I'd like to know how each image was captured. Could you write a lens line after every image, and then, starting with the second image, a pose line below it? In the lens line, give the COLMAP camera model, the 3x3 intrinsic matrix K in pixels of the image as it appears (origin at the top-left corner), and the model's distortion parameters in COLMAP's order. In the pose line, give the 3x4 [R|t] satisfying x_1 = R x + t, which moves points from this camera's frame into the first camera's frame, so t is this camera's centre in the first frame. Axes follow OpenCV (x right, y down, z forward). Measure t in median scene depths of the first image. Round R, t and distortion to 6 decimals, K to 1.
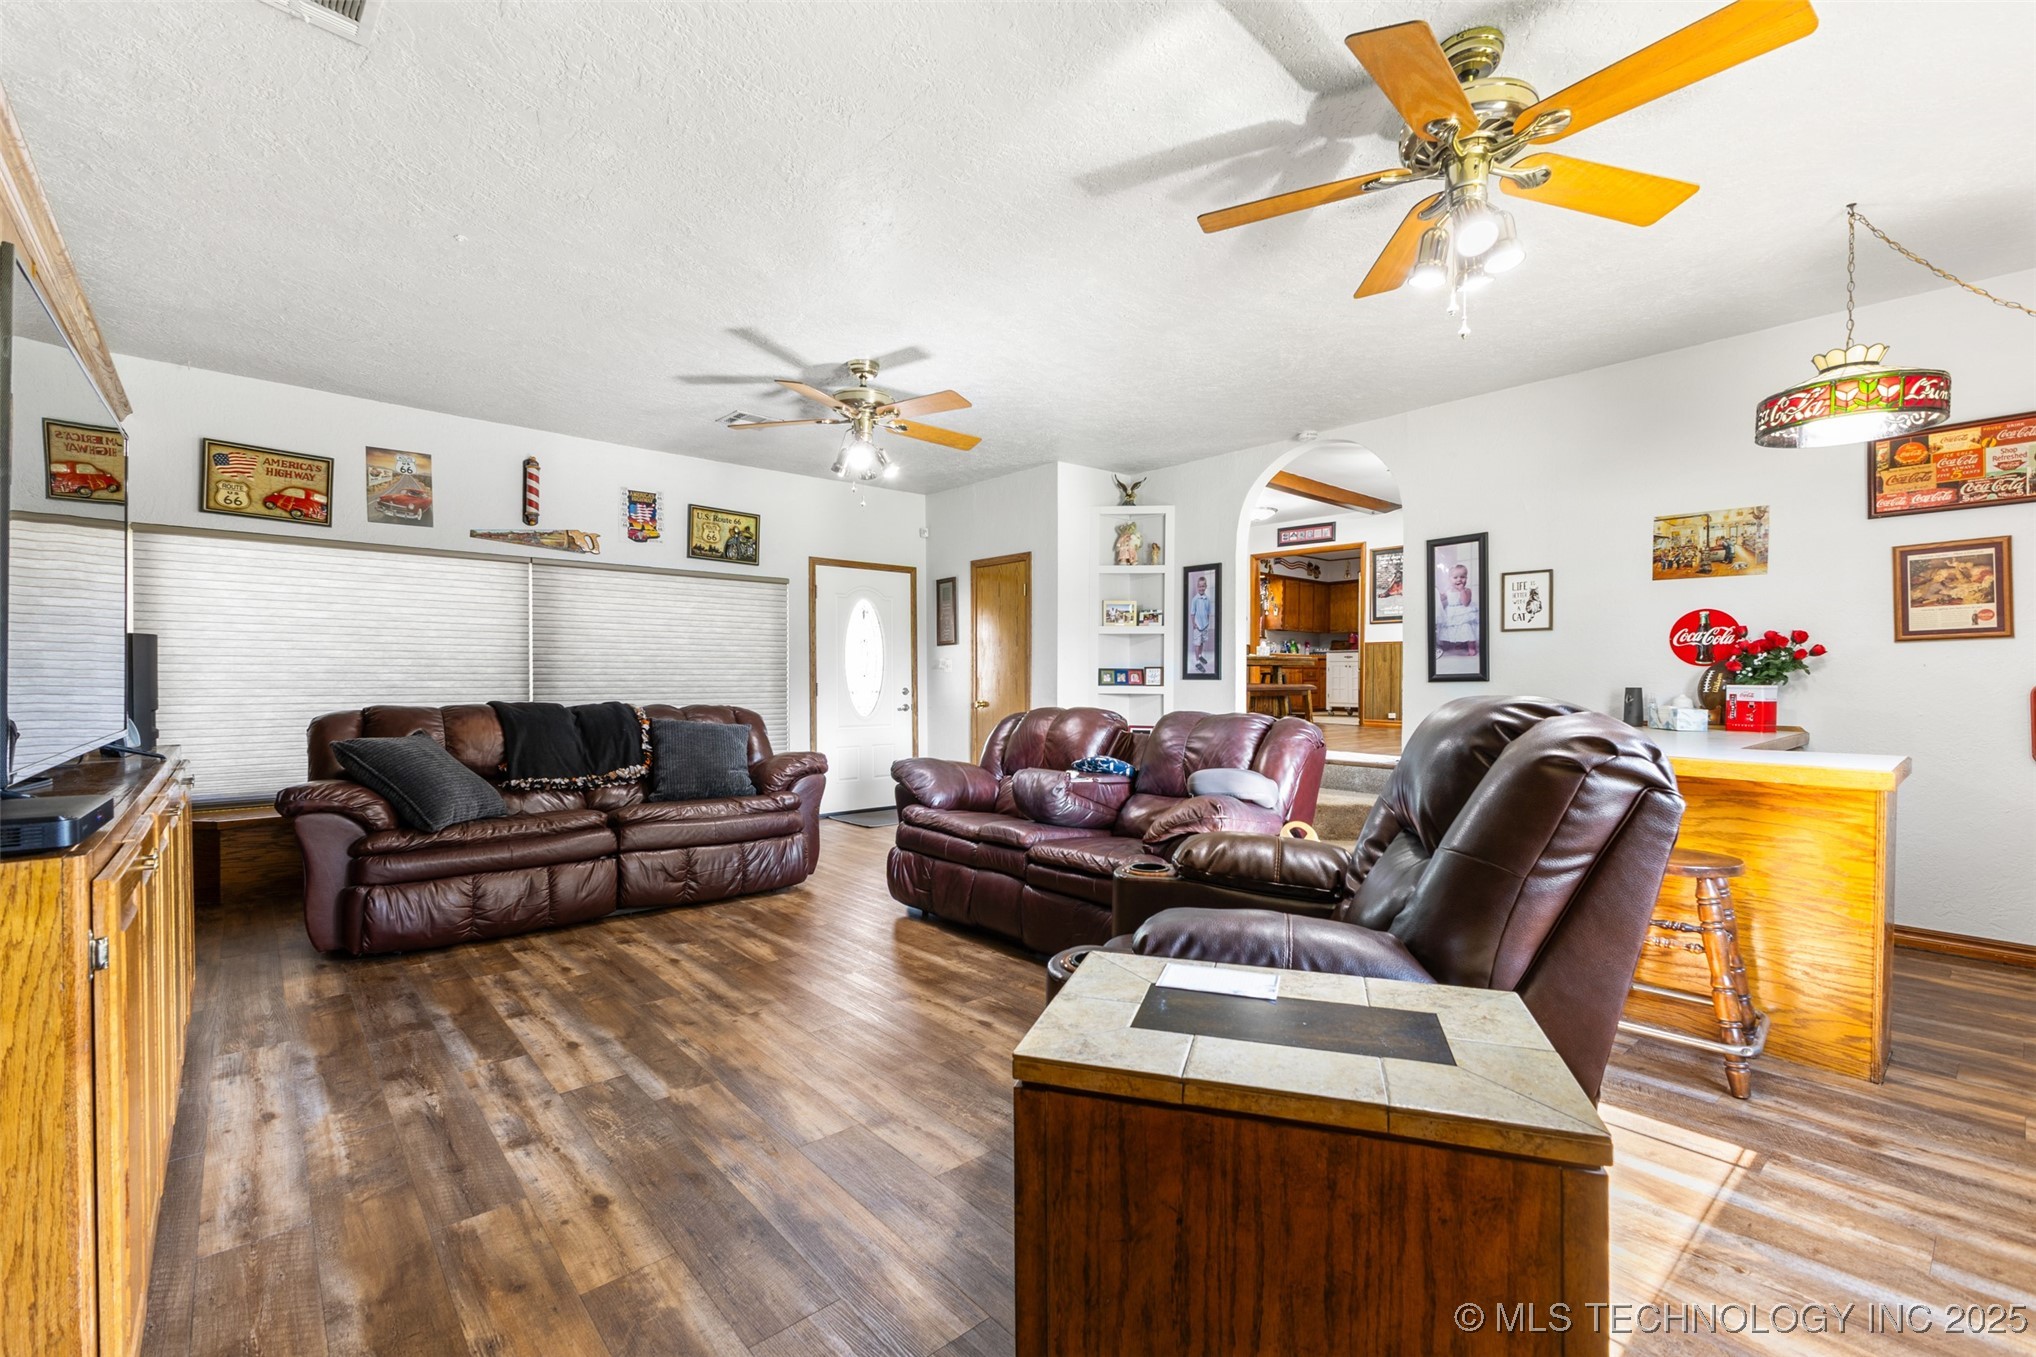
lens RADIAL K [[885.8, 0, 1016.3], [0, 885.8, 683.1], [0, 0, 1]] dist [0.009574, -0.001789]
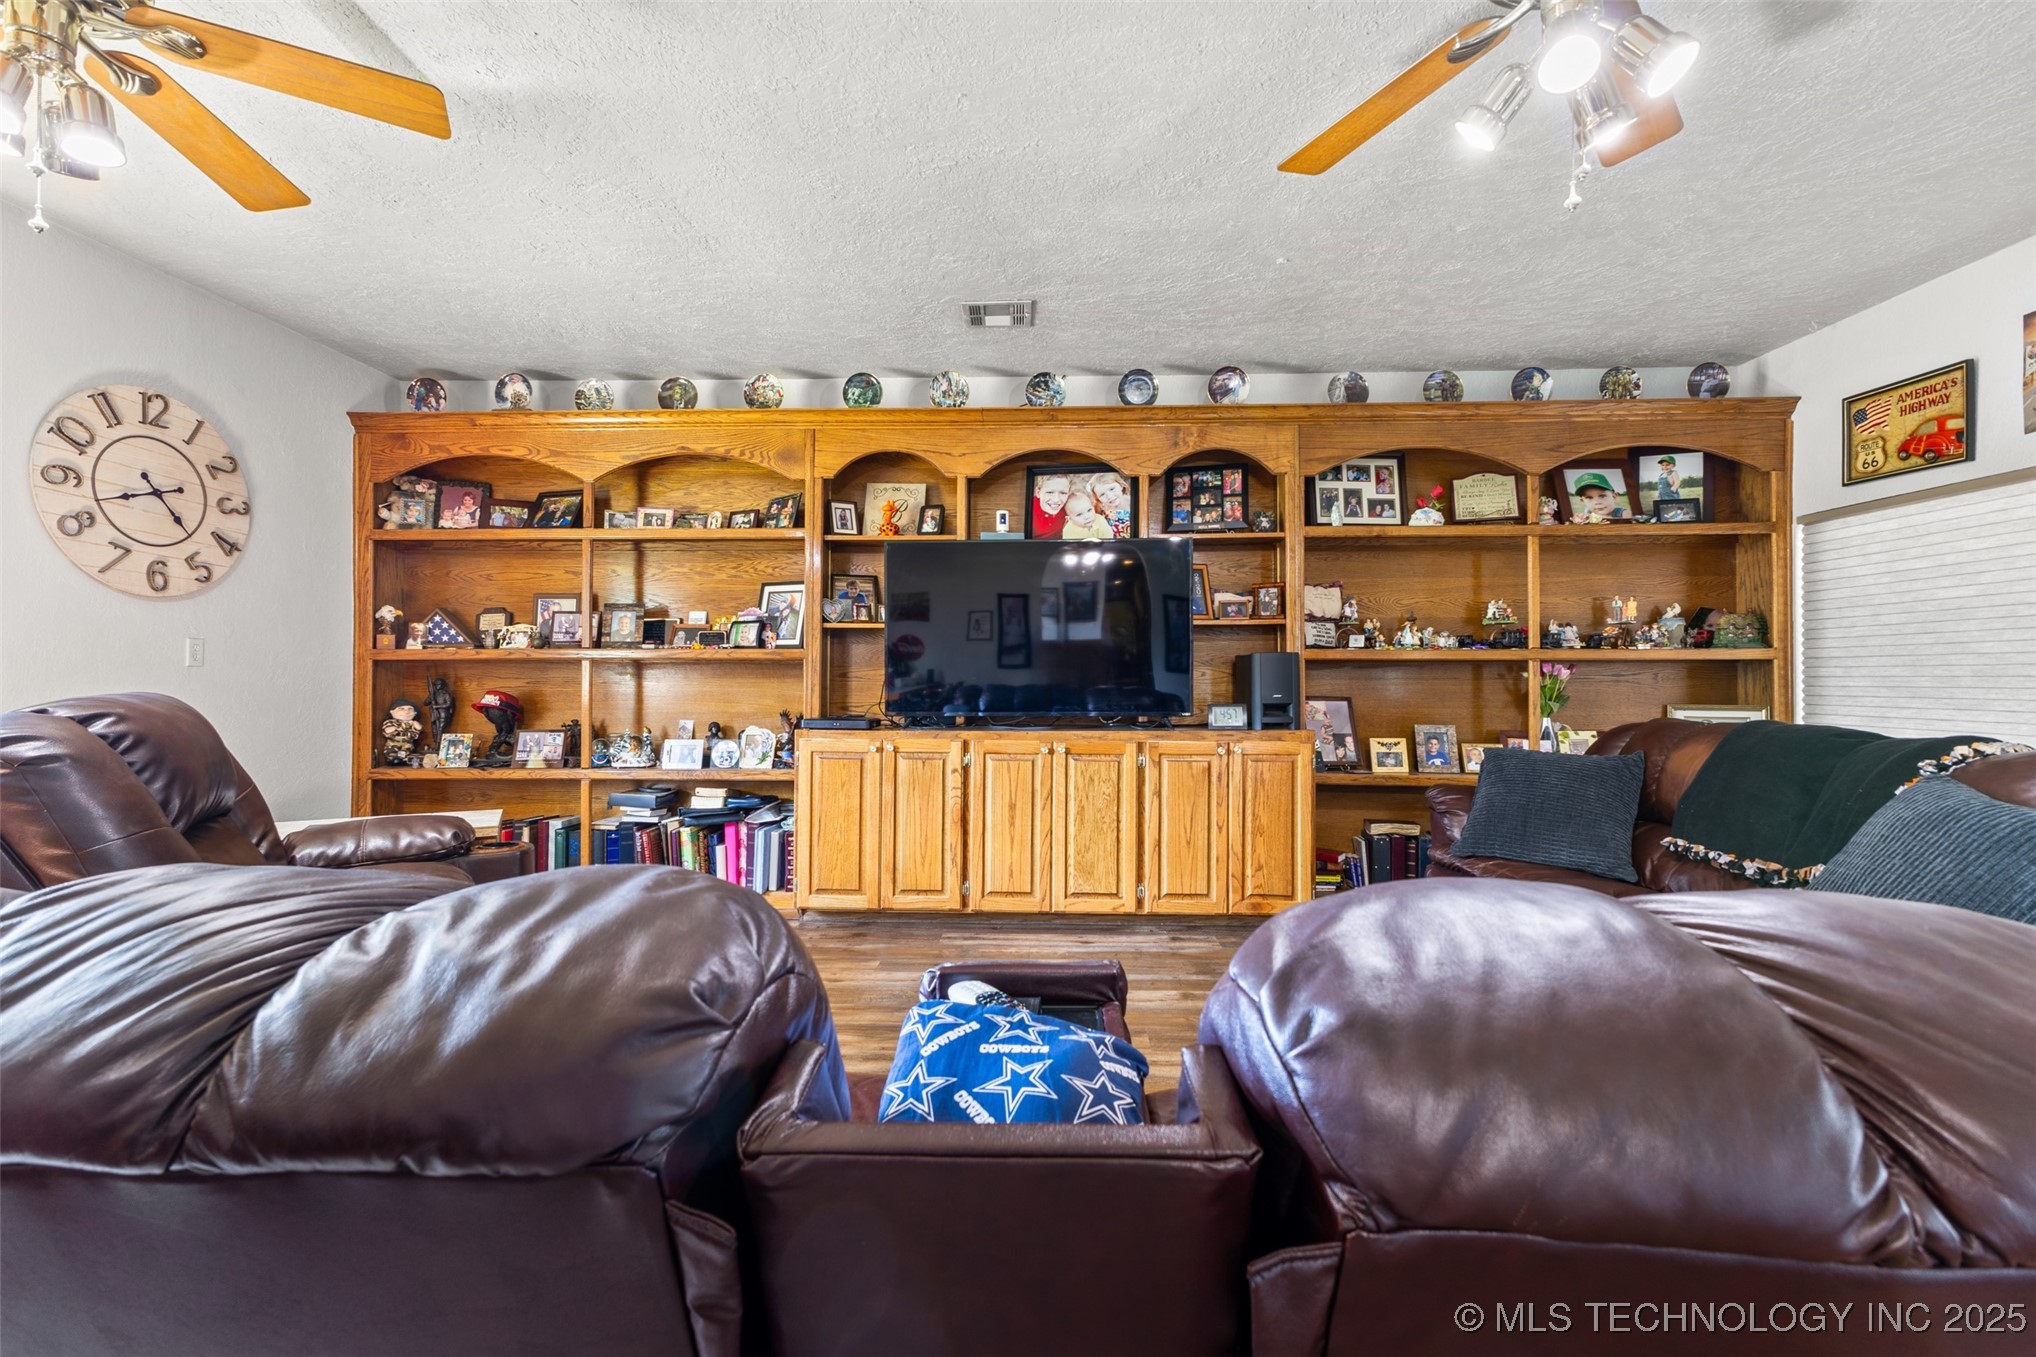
lens RADIAL K [[885.8, 0, 1014.3], [0, 885.8, 671.2], [0, 0, 1]] dist [0.009574, -0.001789]
pose [[-0.683732, -0.010601, -0.729656, 0.193693], [-0.008944, 0.999941, -0.006146, -0.004724], [0.729678, 0.002324, -0.683787, 0.832998]]
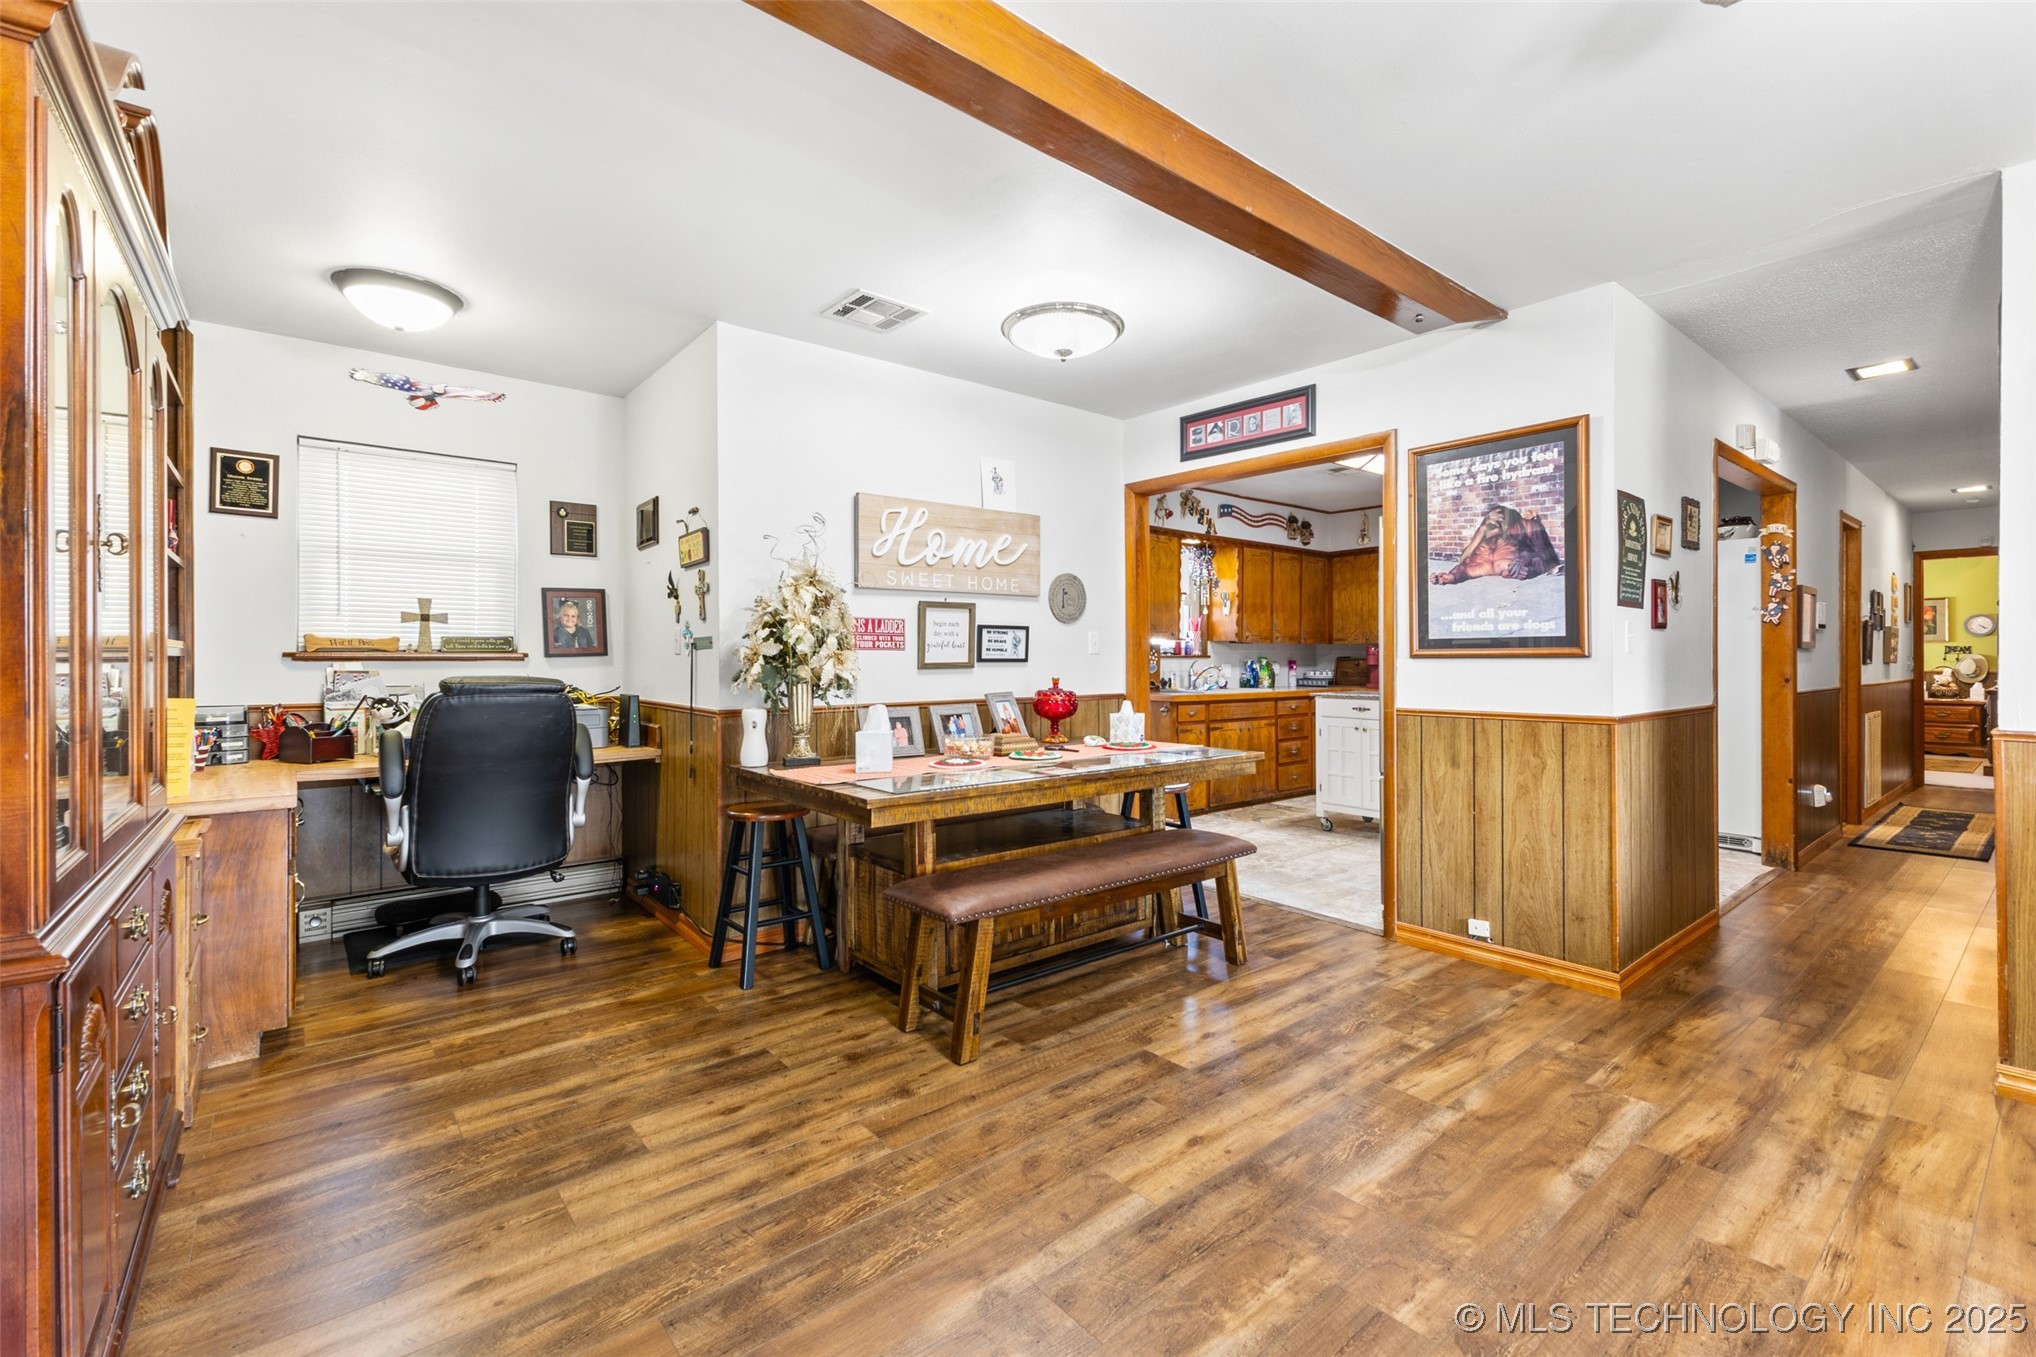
lens RADIAL K [[885.8, 0, 1023.0], [0, 885.8, 652.2], [0, 0, 1]] dist [0.009574, -0.001789]
pose [[0.999660, -0.006667, -0.025214, 0.440276], [0.006349, 0.999900, -0.012652, -0.114426], [0.025296, 0.012487, 0.999602, 1.116507]]
